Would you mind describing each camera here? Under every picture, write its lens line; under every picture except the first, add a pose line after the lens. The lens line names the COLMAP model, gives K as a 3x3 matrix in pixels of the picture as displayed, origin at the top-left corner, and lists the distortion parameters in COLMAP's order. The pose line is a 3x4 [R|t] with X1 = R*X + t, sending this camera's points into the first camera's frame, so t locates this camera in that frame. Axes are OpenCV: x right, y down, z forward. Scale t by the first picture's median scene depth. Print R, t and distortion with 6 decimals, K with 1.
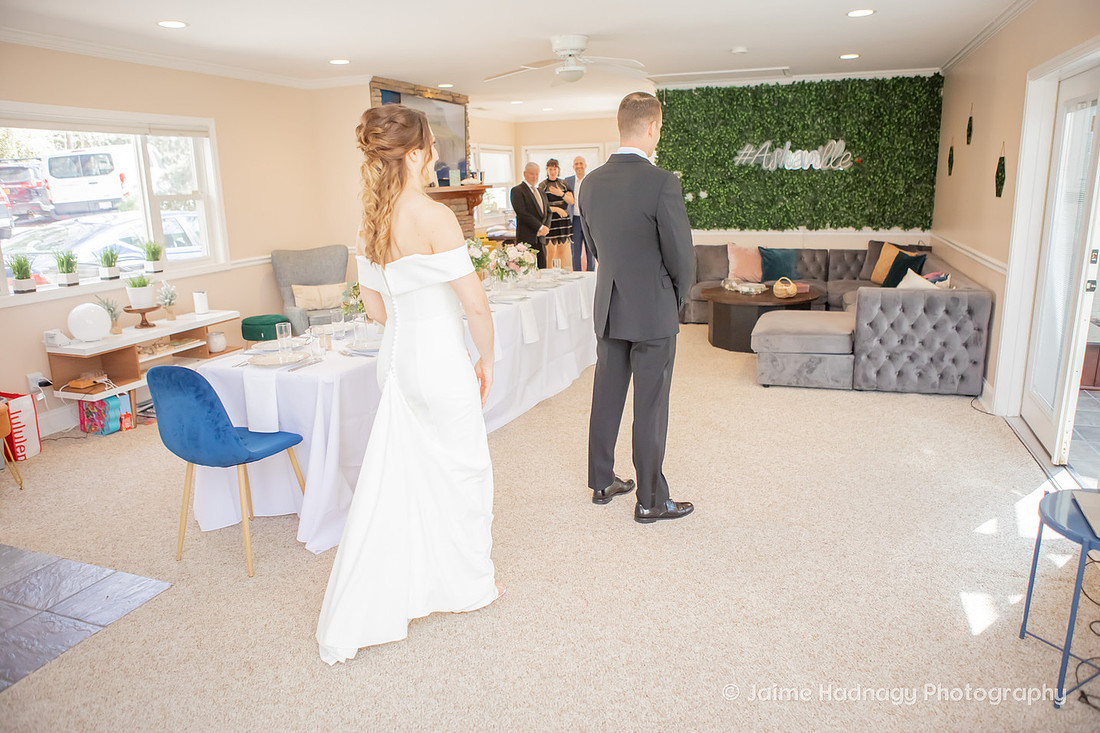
lens RADIAL K [[765.2, 0, 550.0], [0, 765.2, 366.5], [0, 0, 1]] dist [-0.121600, 0.112430]
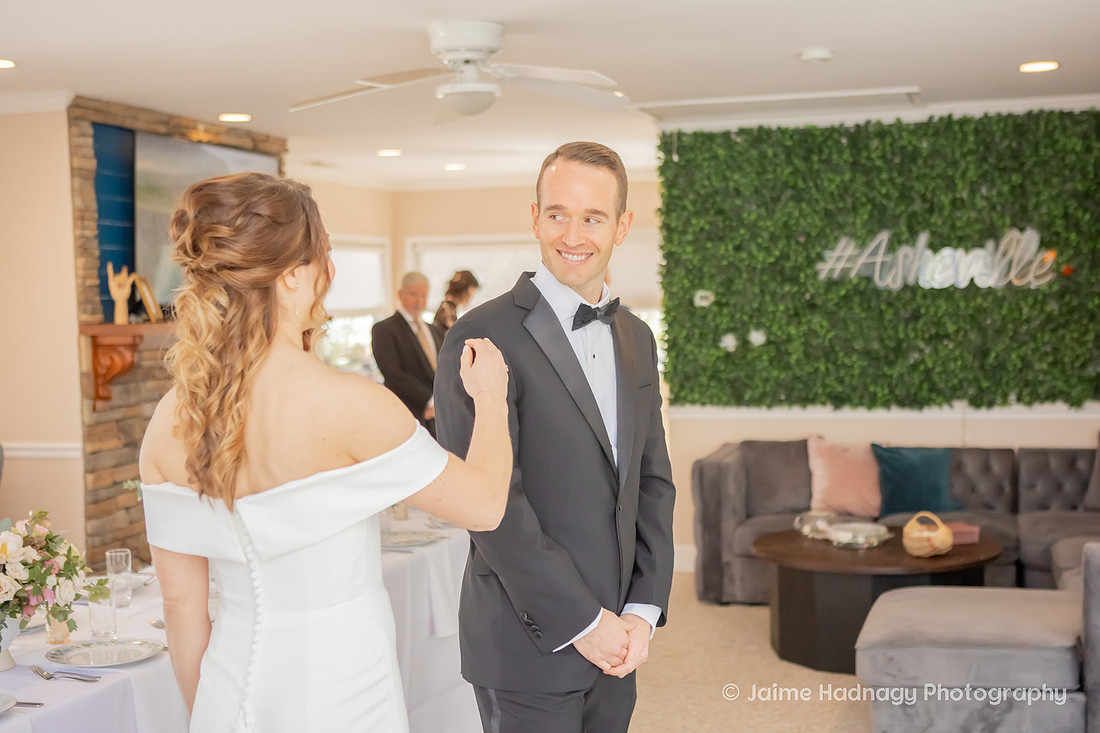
lens RADIAL K [[1458.1, 0, 569.2], [0, 1458.1, 365.2], [0, 0, 1]] dist [-0.000726, 0.043007]
pose [[0.998680, 0.005372, 0.051078, 0.034017], [0.004469, 0.981650, -0.190637, -0.030605], [-0.051165, 0.190613, 0.980331, 0.082009]]
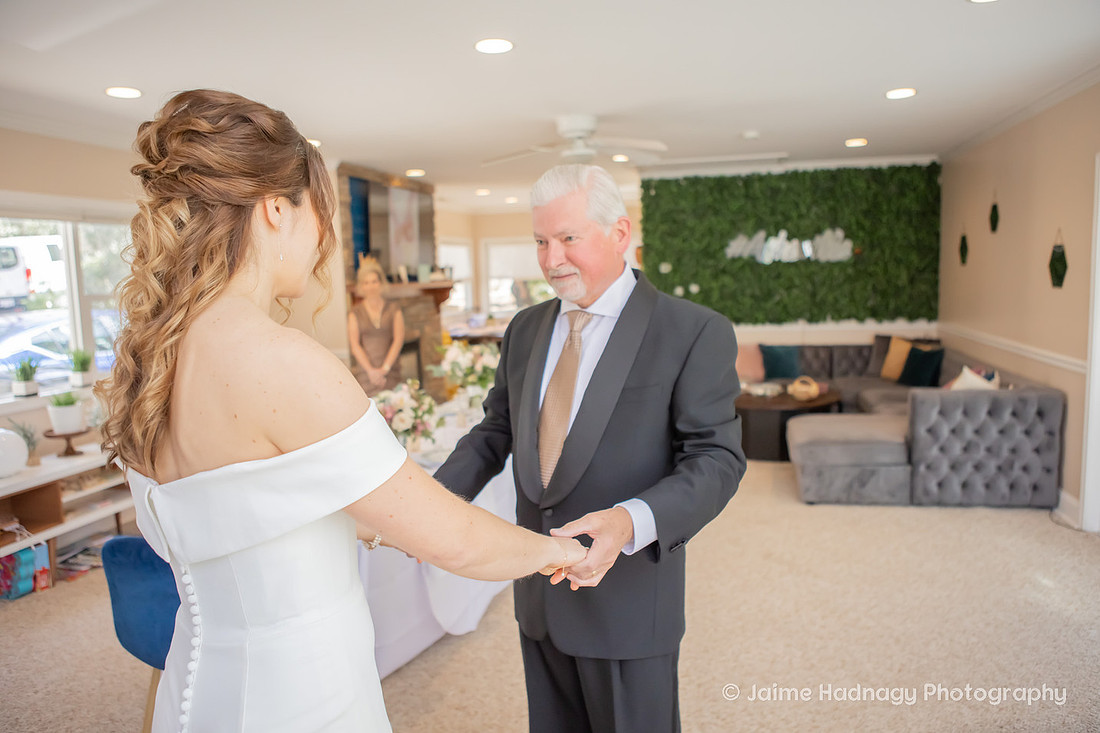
lens RADIAL K [[776.3, 0, 544.7], [0, 776.3, 366.6], [0, 0, 1]] dist [-0.098674, 0.079782]
pose [[0.995493, -0.017819, 0.093148, -0.077147], [0.028952, 0.992403, -0.119574, -0.025723], [-0.090309, 0.121732, 0.988446, 0.096989]]
